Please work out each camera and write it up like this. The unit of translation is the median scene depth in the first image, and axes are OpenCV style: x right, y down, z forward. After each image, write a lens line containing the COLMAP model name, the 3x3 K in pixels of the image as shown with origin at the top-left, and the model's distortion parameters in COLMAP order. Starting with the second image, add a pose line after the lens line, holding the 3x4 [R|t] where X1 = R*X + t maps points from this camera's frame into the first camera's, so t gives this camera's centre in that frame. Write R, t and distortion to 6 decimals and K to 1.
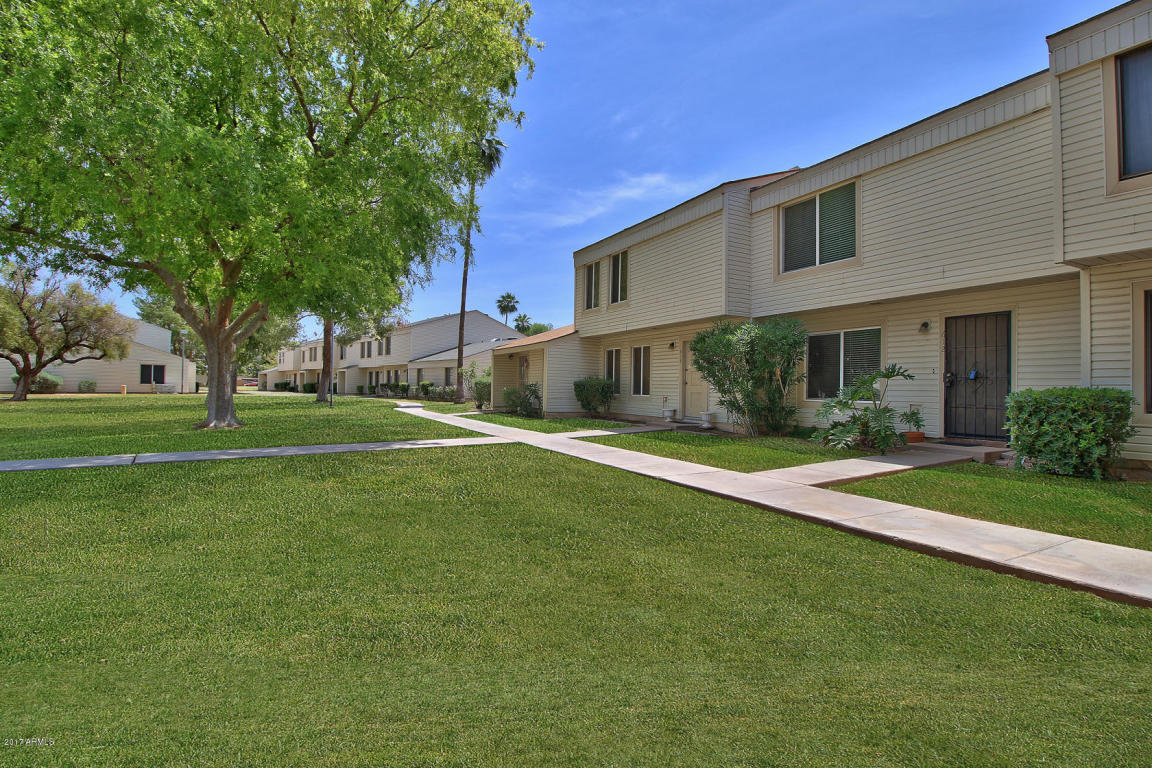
lens RADIAL K [[547.3, 0, 574.9], [0, 547.3, 389.2], [0, 0, 1]] dist [0.008708, -0.010482]
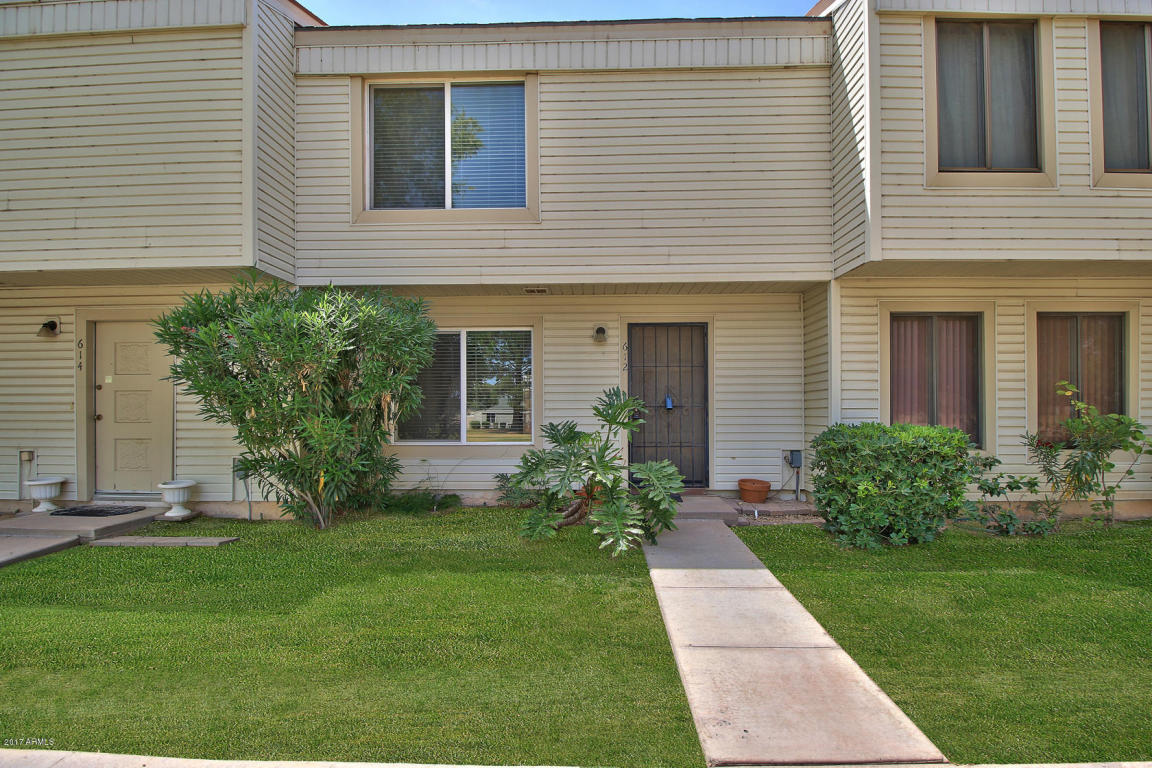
lens RADIAL K [[547.3, 0, 577.3], [0, 547.3, 405.5], [0, 0, 1]] dist [0.008708, -0.010482]
pose [[0.479660, -0.015961, 0.877309, 0.006092], [0.013524, 0.999850, 0.010796, -0.027728], [-0.877350, 0.006686, 0.479804, 0.636005]]
